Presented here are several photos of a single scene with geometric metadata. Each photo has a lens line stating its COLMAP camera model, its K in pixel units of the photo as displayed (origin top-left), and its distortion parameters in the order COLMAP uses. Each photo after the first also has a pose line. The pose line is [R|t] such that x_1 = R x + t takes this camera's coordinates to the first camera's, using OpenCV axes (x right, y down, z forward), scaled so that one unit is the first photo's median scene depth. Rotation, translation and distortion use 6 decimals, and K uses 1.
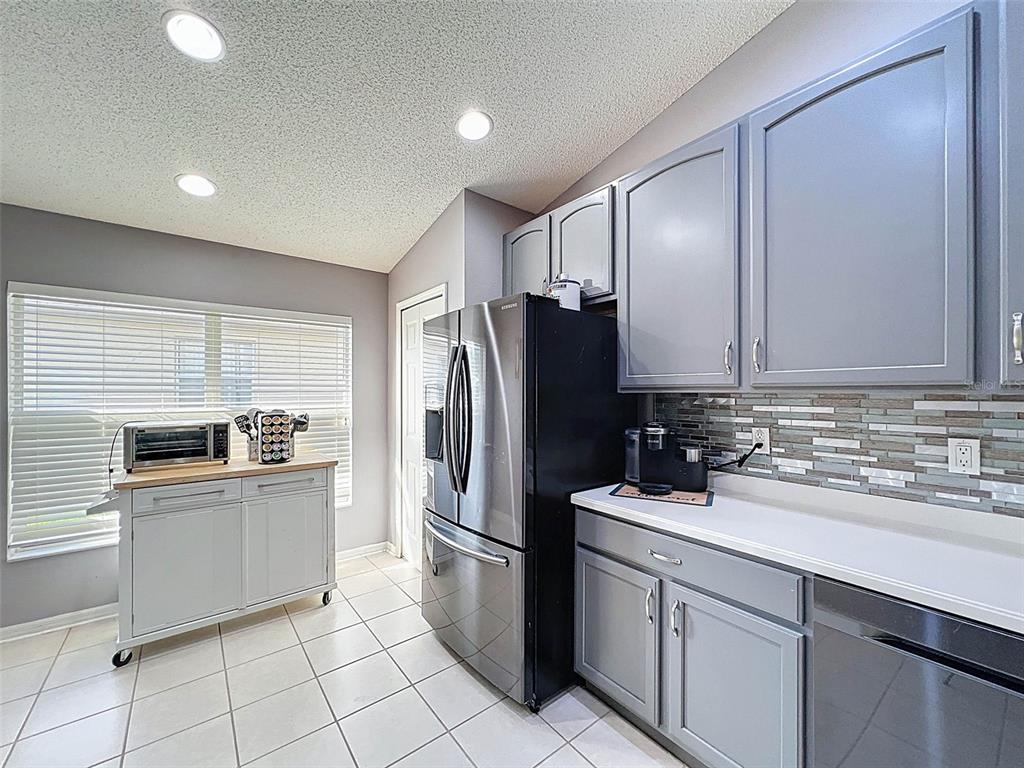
lens RADIAL K [[422.6, 0, 506.6], [0, 422.6, 389.2], [0, 0, 1]] dist [0.000983, -0.000009]
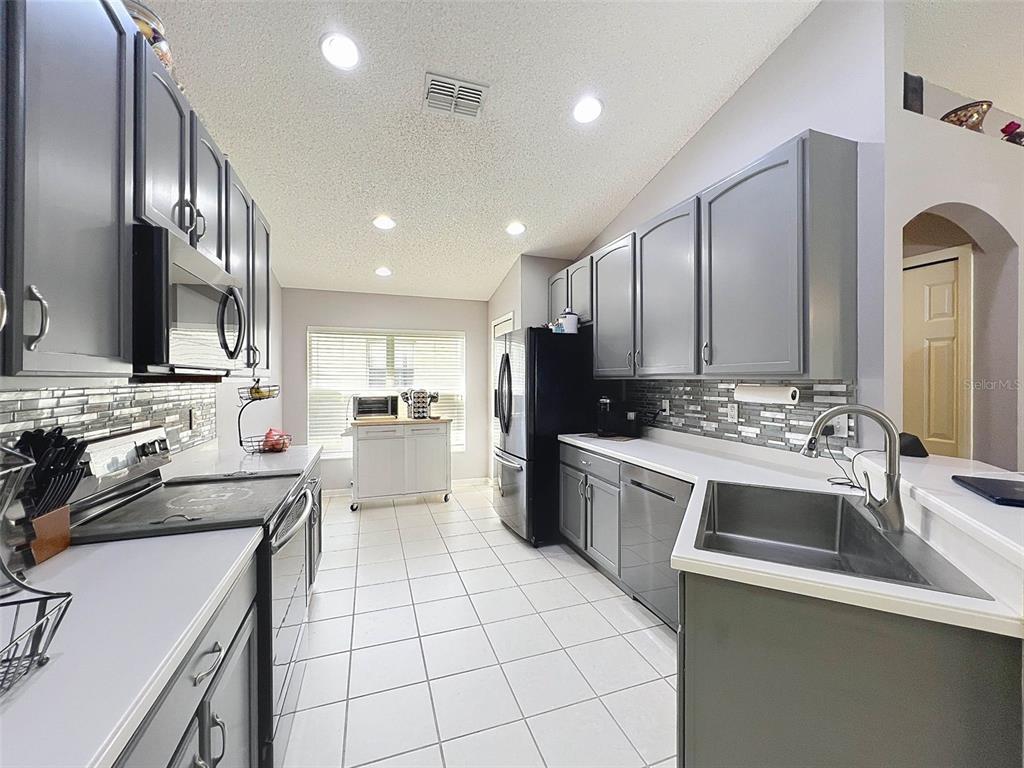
lens RADIAL K [[422.6, 0, 496.2], [0, 422.6, 377.7], [0, 0, 1]] dist [0.000983, -0.000009]
pose [[0.936483, -0.001460, -0.350710, 0.476762], [0.001756, 0.999998, 0.000525, 0.000199], [0.350709, -0.001107, 0.936484, -0.703197]]
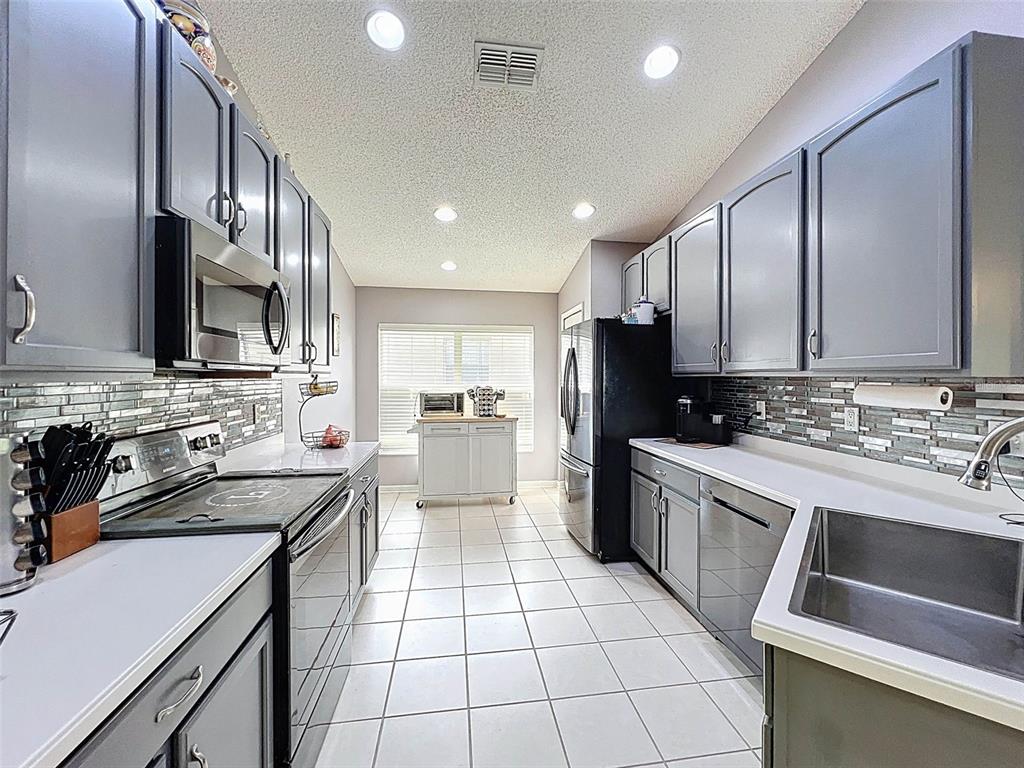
lens RADIAL K [[422.6, 0, 502.2], [0, 422.6, 376.3], [0, 0, 1]] dist [0.000983, -0.000009]
pose [[0.857494, 0.002302, -0.514489, 0.500320], [-0.000231, 0.999992, 0.004090, 0.002042], [0.514494, -0.003389, 0.857487, -0.561452]]
